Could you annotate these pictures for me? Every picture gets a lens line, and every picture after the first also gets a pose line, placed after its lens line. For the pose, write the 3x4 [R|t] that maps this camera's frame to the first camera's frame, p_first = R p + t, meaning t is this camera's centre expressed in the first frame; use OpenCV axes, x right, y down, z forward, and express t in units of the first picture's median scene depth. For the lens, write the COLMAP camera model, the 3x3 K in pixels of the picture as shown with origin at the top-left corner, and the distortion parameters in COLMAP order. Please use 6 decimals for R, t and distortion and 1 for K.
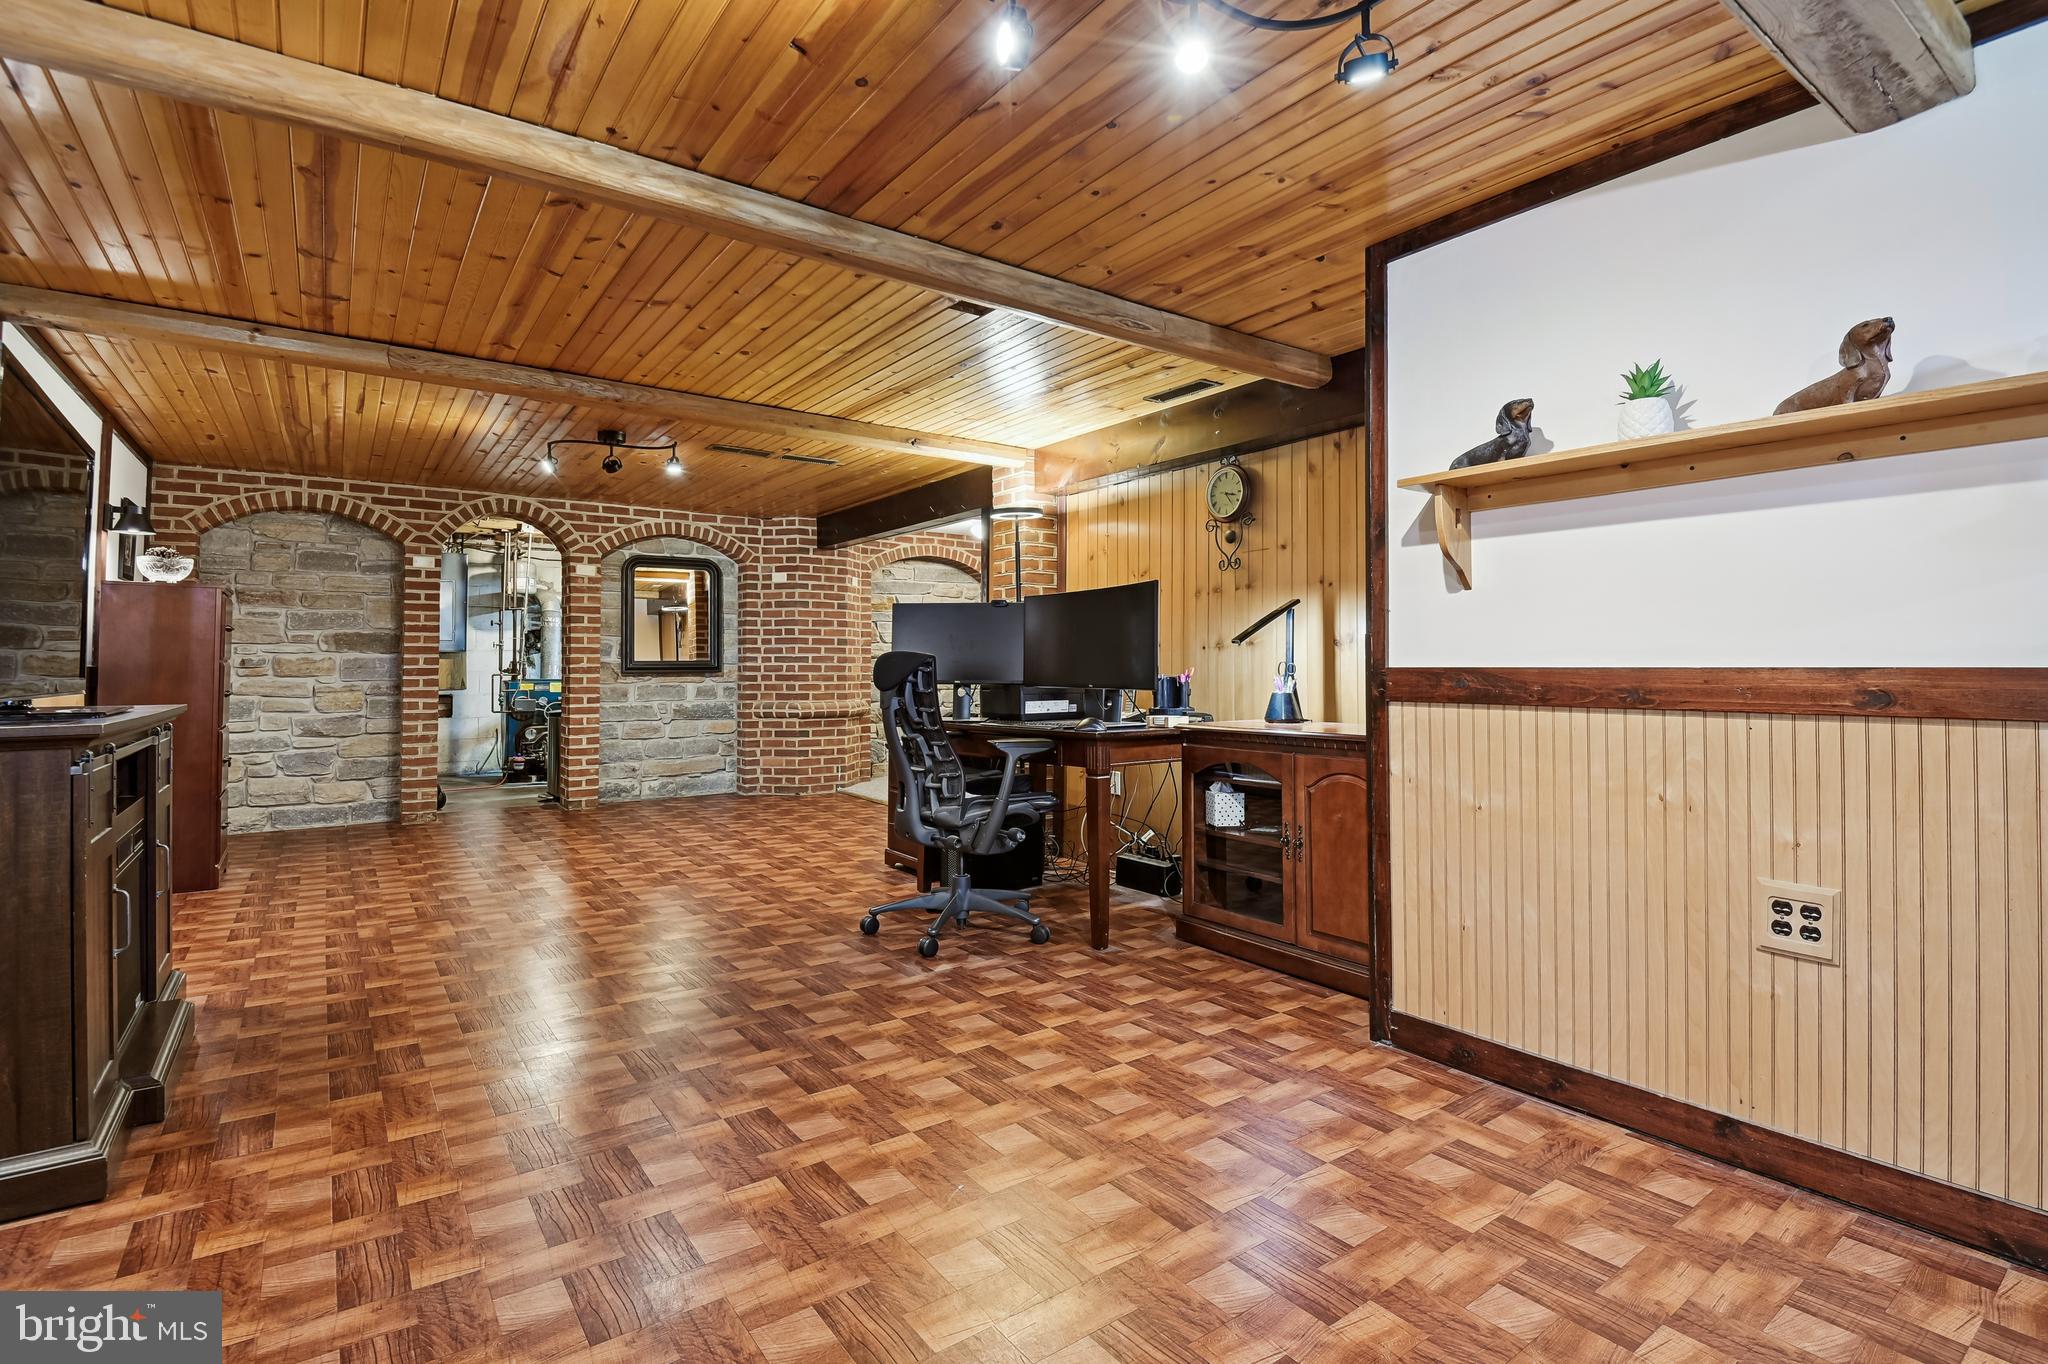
lens RADIAL K [[949.3, 0, 994.9], [0, 949.3, 628.7], [0, 0, 1]] dist [0.000583, -0.017835]
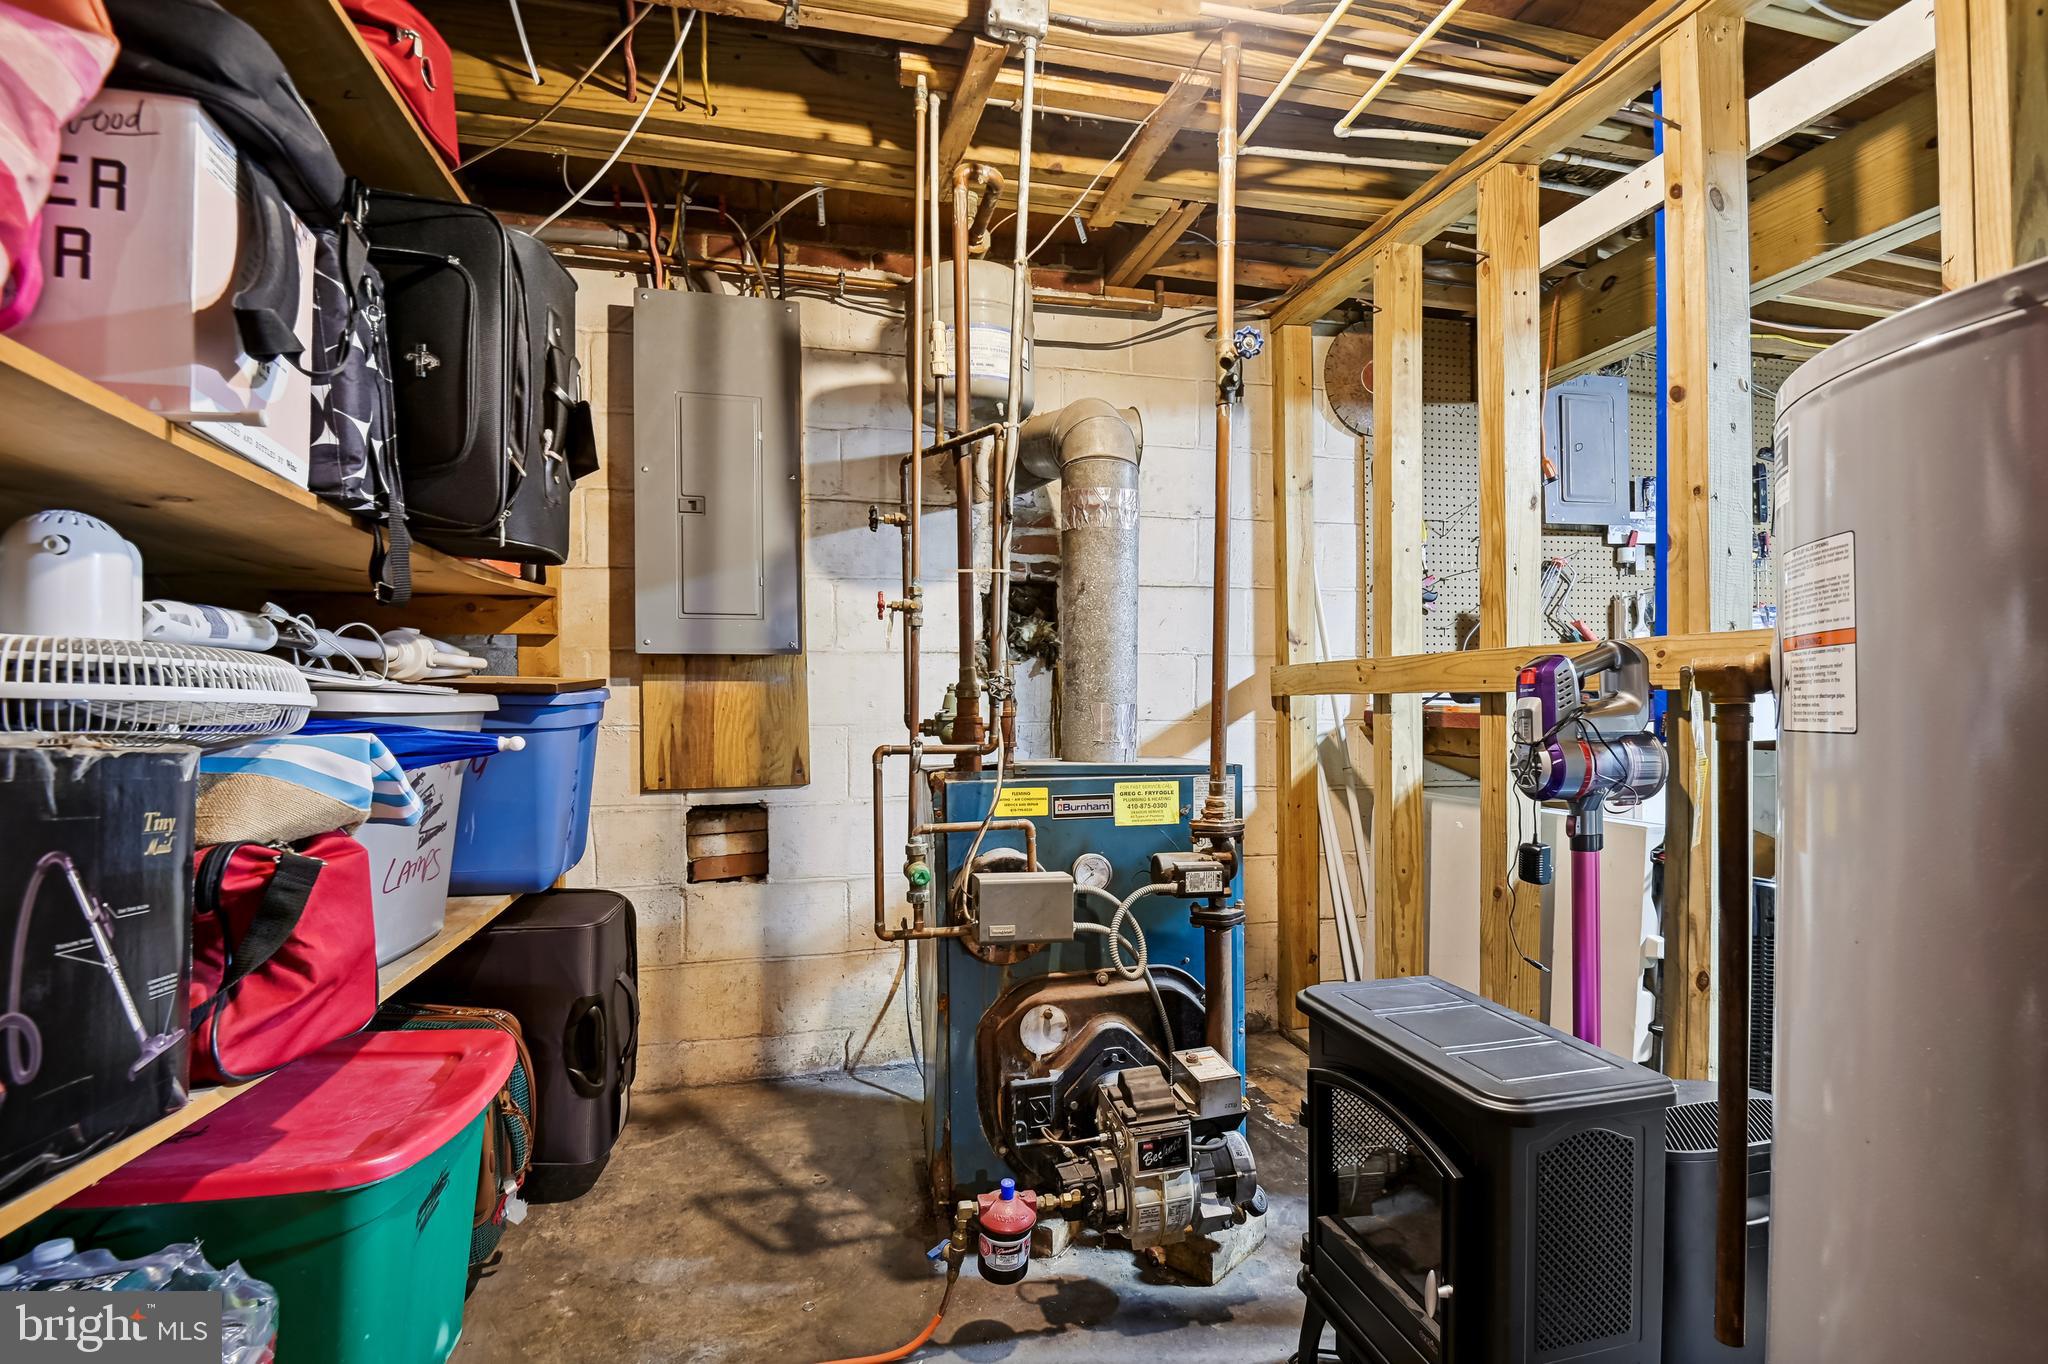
lens RADIAL K [[944.2, 0, 1023.7], [0, 944.2, 690.5], [0, 0, 1]] dist [0.000143, -0.018286]
pose [[0.933751, -0.004661, -0.357892, -0.399947], [0.015524, 0.999502, 0.027485, 0.028405], [0.357586, -0.031220, 0.933358, 0.769324]]
